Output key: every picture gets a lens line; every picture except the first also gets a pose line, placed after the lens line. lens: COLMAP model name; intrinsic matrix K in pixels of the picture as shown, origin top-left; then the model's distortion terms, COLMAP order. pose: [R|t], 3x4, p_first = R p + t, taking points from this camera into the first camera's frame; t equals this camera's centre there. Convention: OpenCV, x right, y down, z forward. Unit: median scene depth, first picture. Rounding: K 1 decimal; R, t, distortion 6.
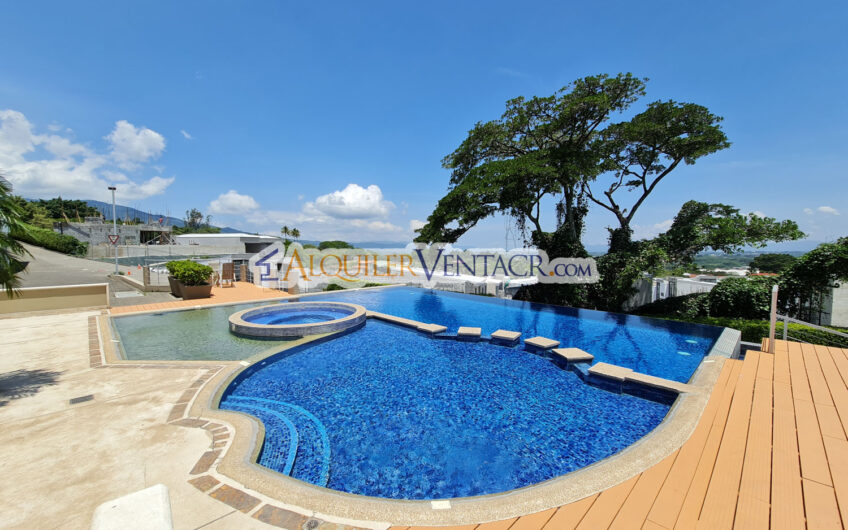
lens RADIAL K [[348.5, 0, 420.4], [0, 348.5, 266.1], [0, 0, 1]] dist [-0.000008, 0.000247]
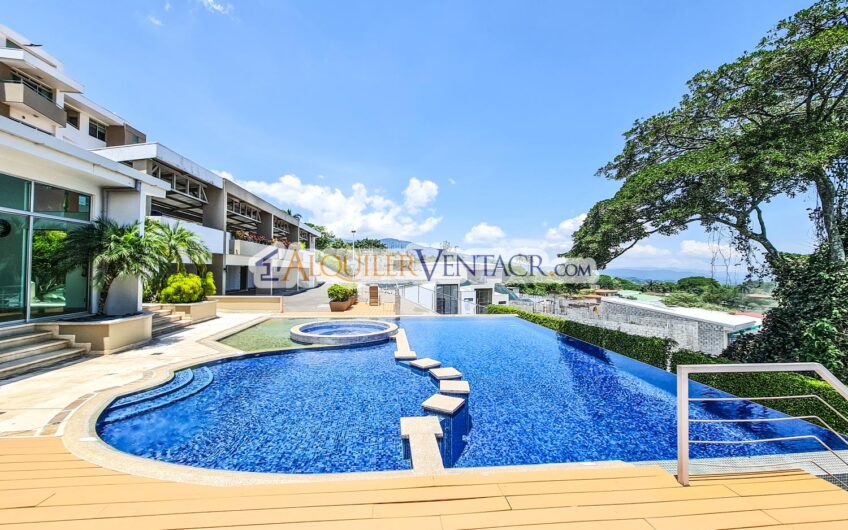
lens RADIAL K [[348.5, 0, 415.5], [0, 348.5, 265.0], [0, 0, 1]] dist [-0.000008, 0.000247]
pose [[0.769617, -0.006702, -0.638470, 0.277780], [-0.043399, 0.997083, -0.062779, -0.008548], [0.637029, 0.076025, 0.767082, 0.083926]]
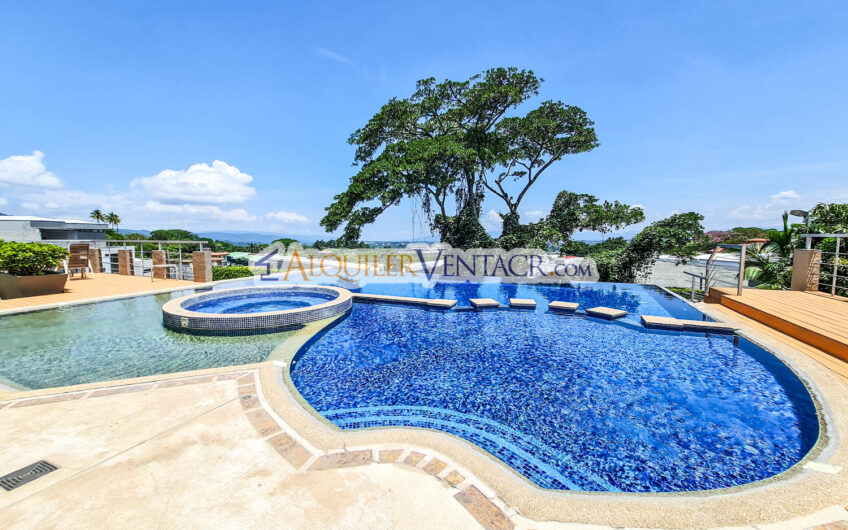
lens RADIAL K [[348.5, 0, 421.3], [0, 348.5, 264.3], [0, 0, 1]] dist [-0.000008, 0.000247]
pose [[0.923044, -0.030429, 0.383489, -0.136687], [0.022348, 0.999425, 0.025513, 0.021489], [-0.384045, -0.014980, 0.923193, 0.077913]]
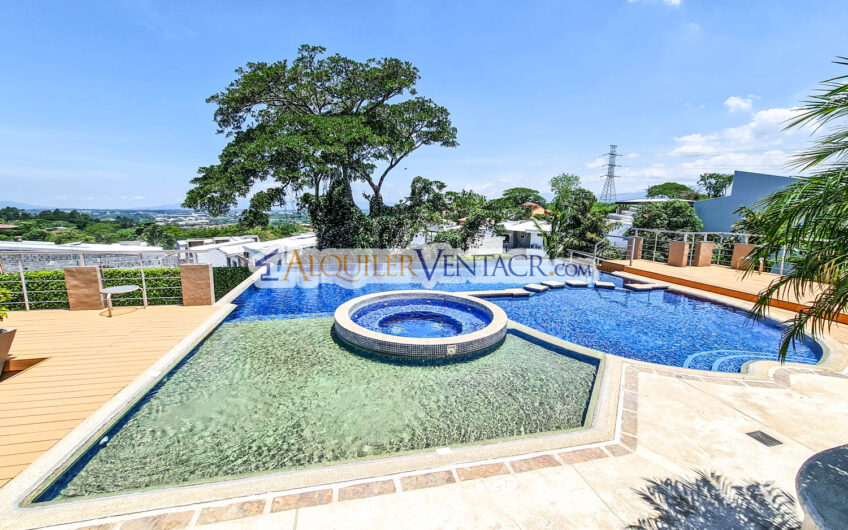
lens RADIAL K [[348.5, 0, 419.2], [0, 348.5, 265.3], [0, 0, 1]] dist [-0.000008, 0.000247]
pose [[0.516620, -0.137782, 0.845056, -0.419431], [0.037493, 0.989661, 0.138438, -0.031322], [-0.855394, -0.039836, 0.516444, 0.267717]]
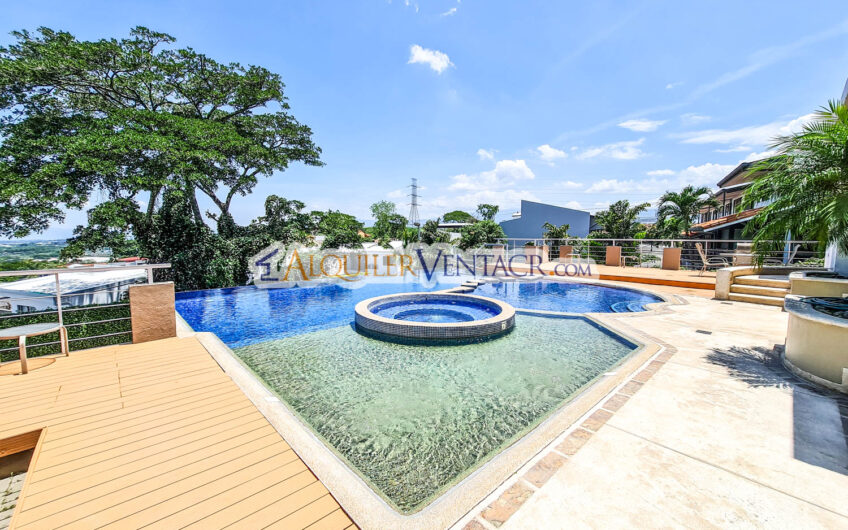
lens RADIAL K [[348.5, 0, 421.6], [0, 348.5, 263.6], [0, 0, 1]] dist [-0.000008, 0.000247]
pose [[0.011944, -0.088573, 0.995998, -0.496011], [0.060930, 0.994283, 0.087689, -0.017591], [-0.998071, 0.059639, 0.017272, 0.439987]]
